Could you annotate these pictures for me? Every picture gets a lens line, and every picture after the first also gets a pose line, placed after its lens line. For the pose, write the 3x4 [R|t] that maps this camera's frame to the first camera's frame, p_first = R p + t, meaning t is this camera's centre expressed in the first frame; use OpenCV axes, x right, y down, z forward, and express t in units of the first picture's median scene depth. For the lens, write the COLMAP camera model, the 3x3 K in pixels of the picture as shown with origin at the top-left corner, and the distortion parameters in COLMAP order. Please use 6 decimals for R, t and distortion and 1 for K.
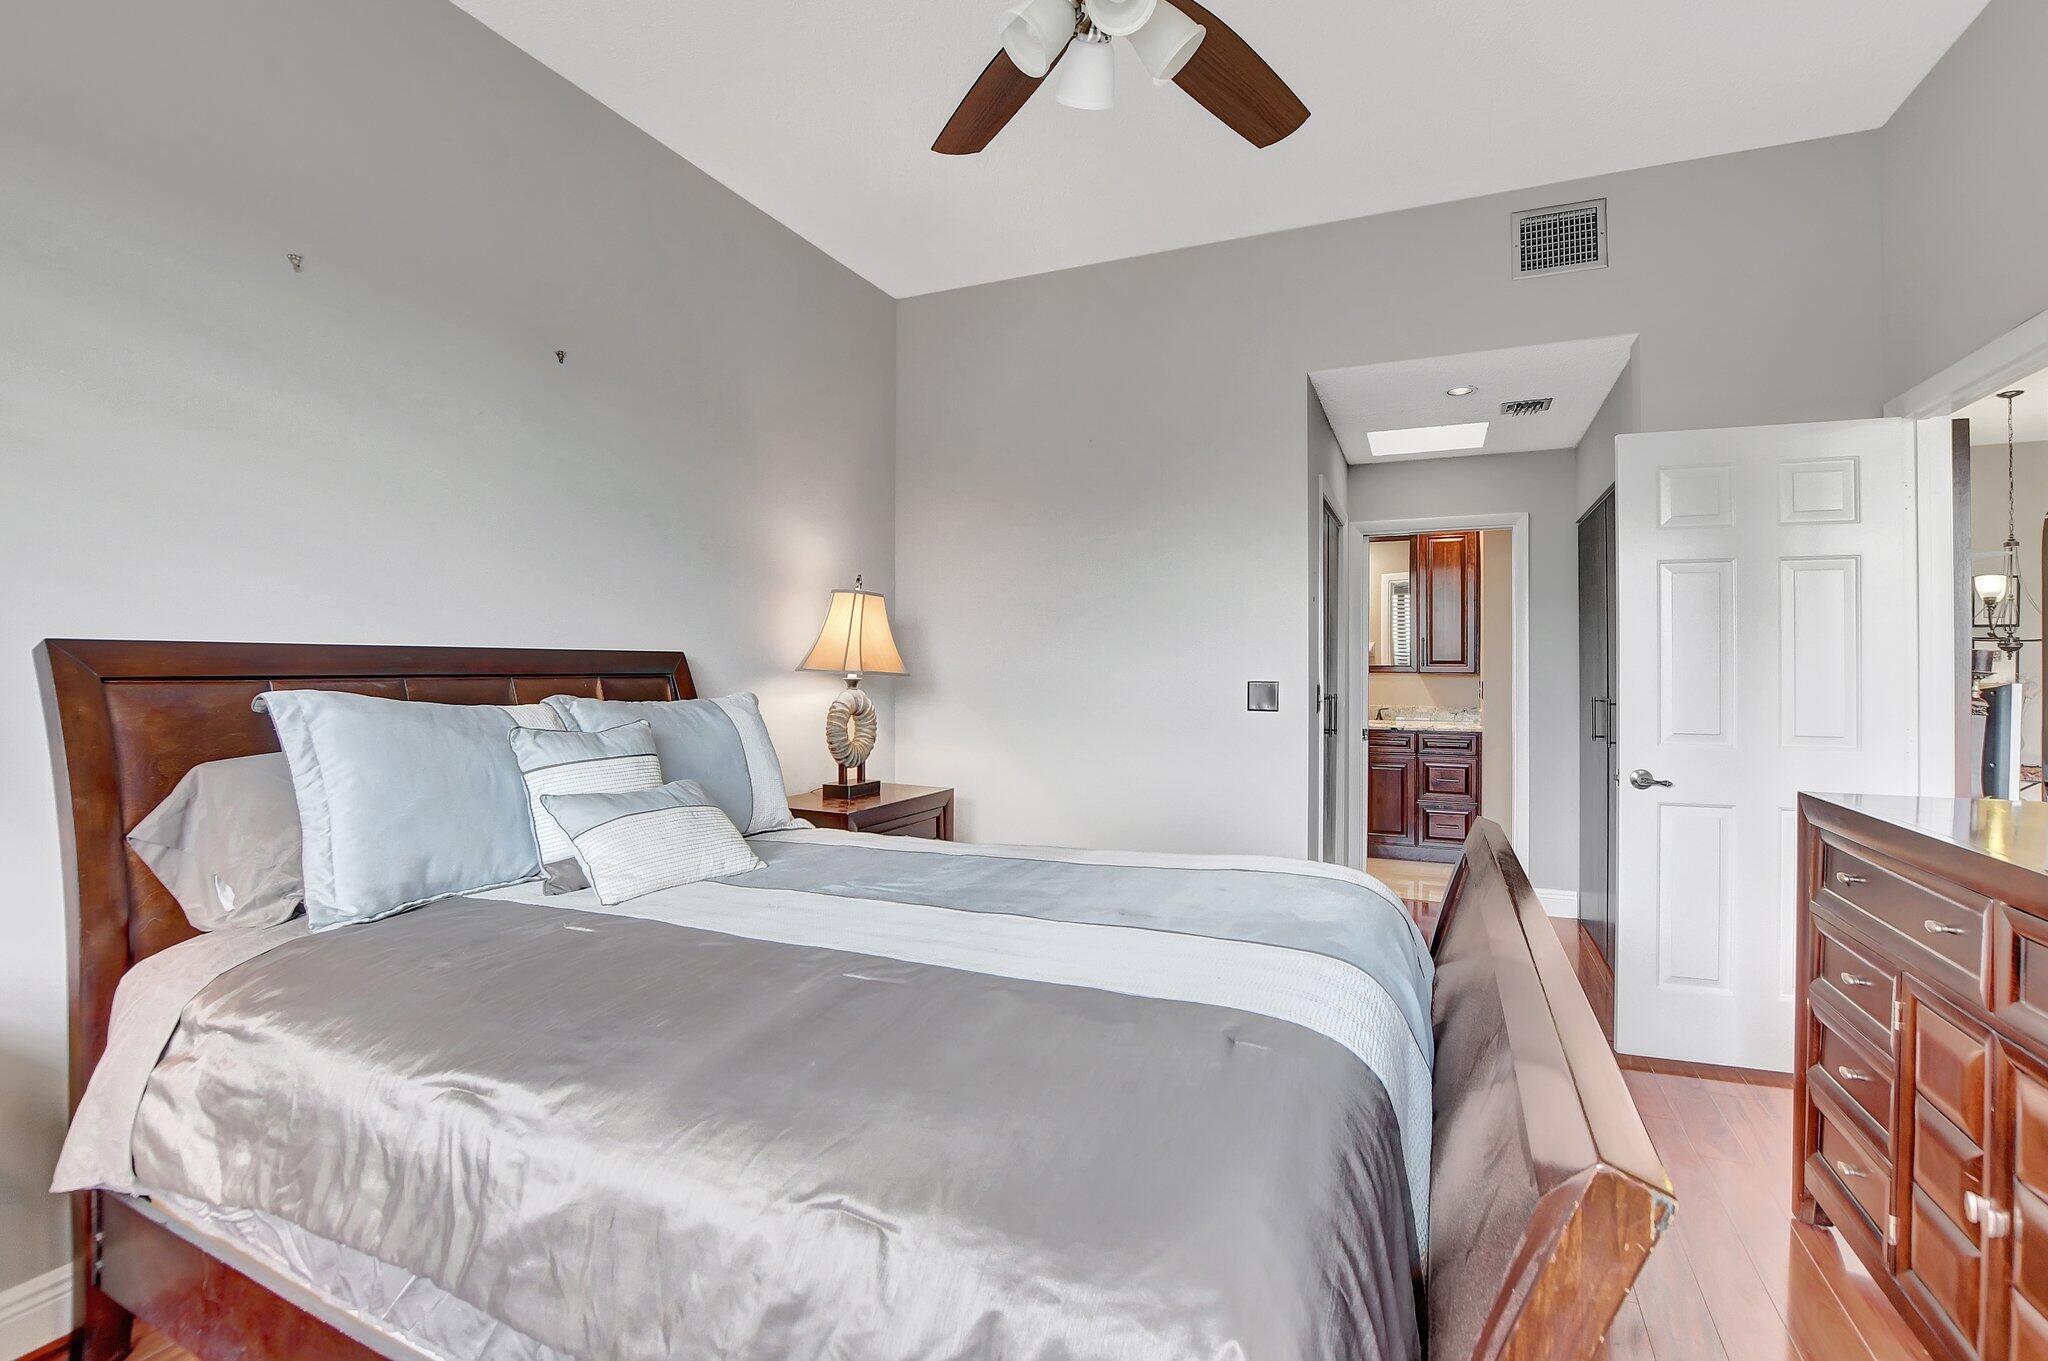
lens RADIAL K [[938.4, 0, 1022.7], [0, 938.4, 670.2], [0, 0, 1]] dist [-0.000281, 0.000167]
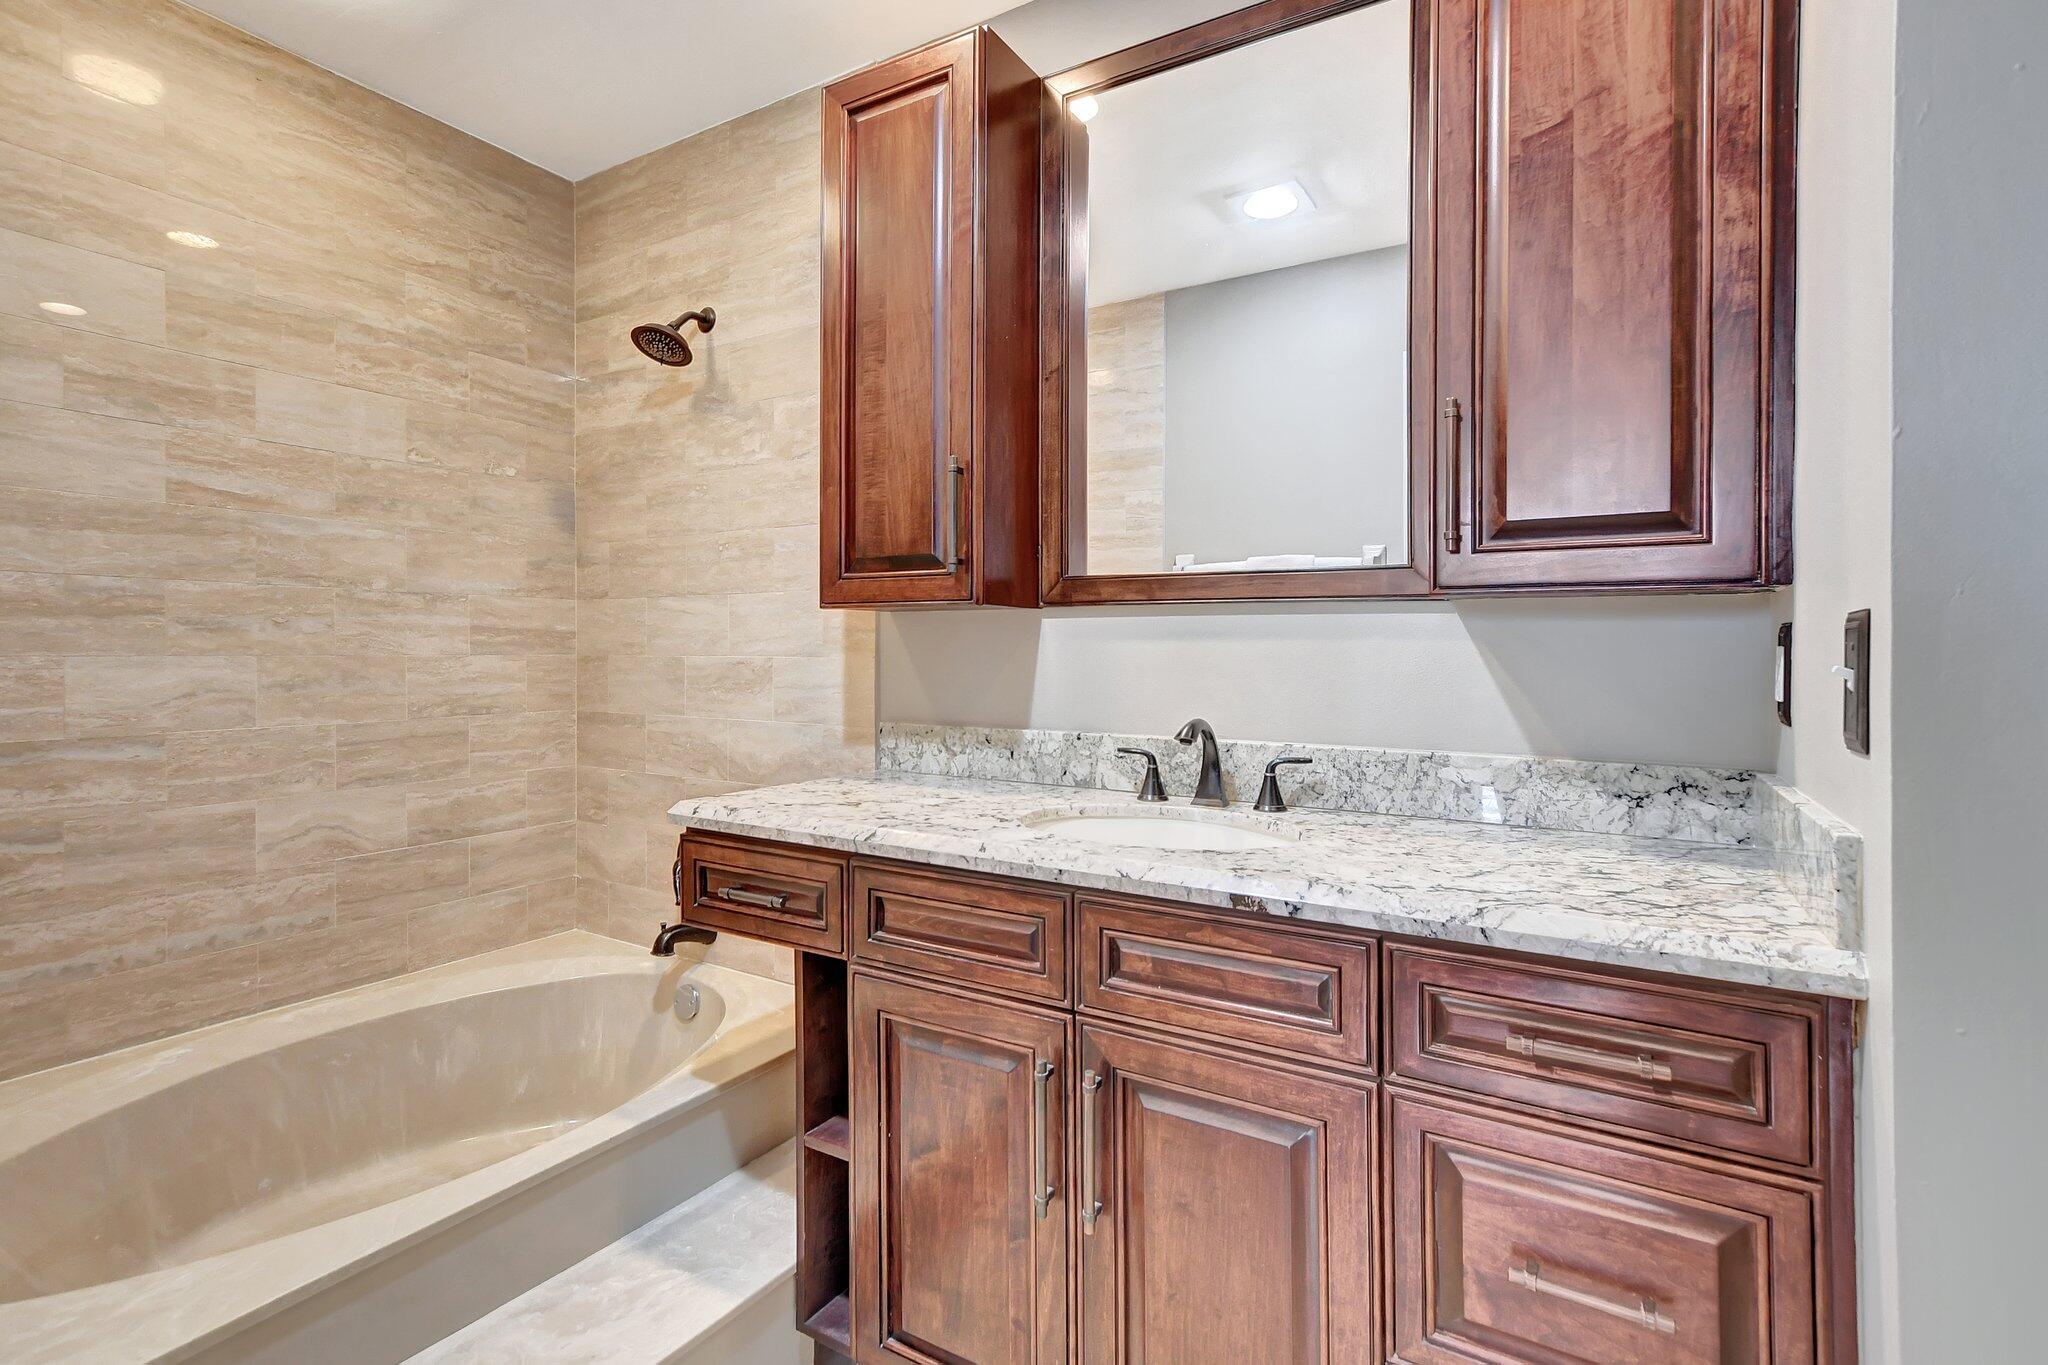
lens RADIAL K [[947.9, 0, 1019.1], [0, 947.9, 657.8], [0, 0, 1]] dist [0.006060, 0.001005]
pose [[0.990130, -0.001370, -0.140142, 0.370824], [0.001326, 0.999999, -0.000405, 0.017046], [0.140142, 0.000215, 0.990131, 0.805473]]
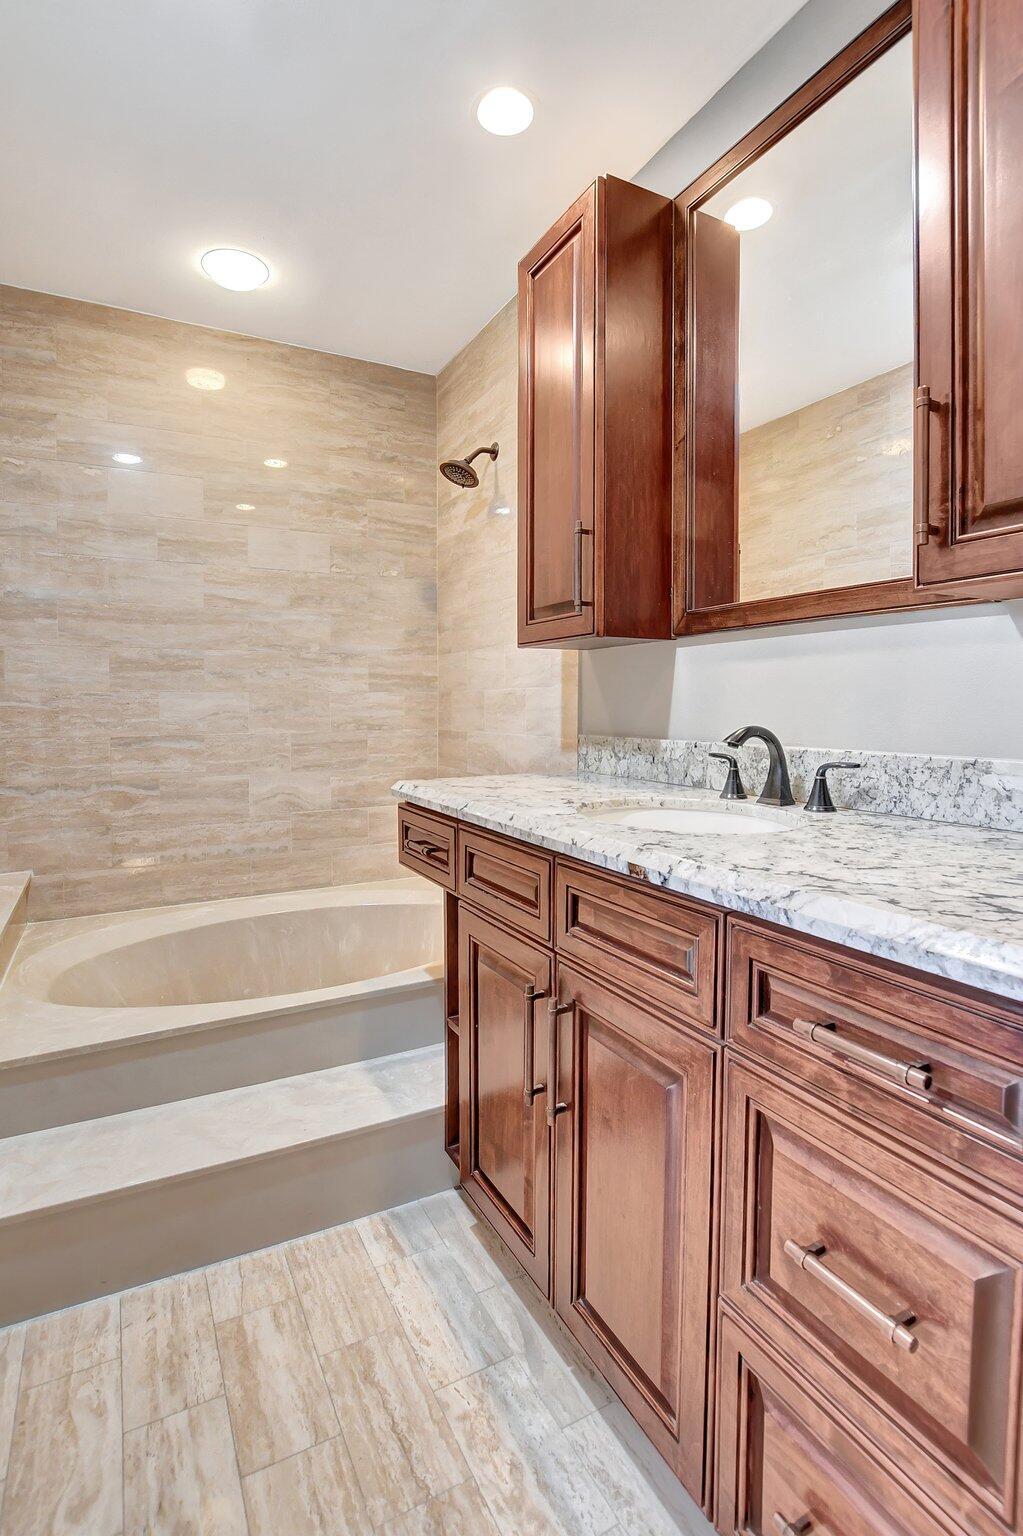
lens RADIAL K [[722.3, 0, 514.3], [0, 722.3, 719.4], [0, 0, 1]] dist [-0.017673, -0.000038]
pose [[0.797614, 0.002681, -0.603163, 0.456740], [0.008774, 0.999833, 0.016047, 0.027327], [0.603105, -0.018091, 0.797457, 0.847489]]
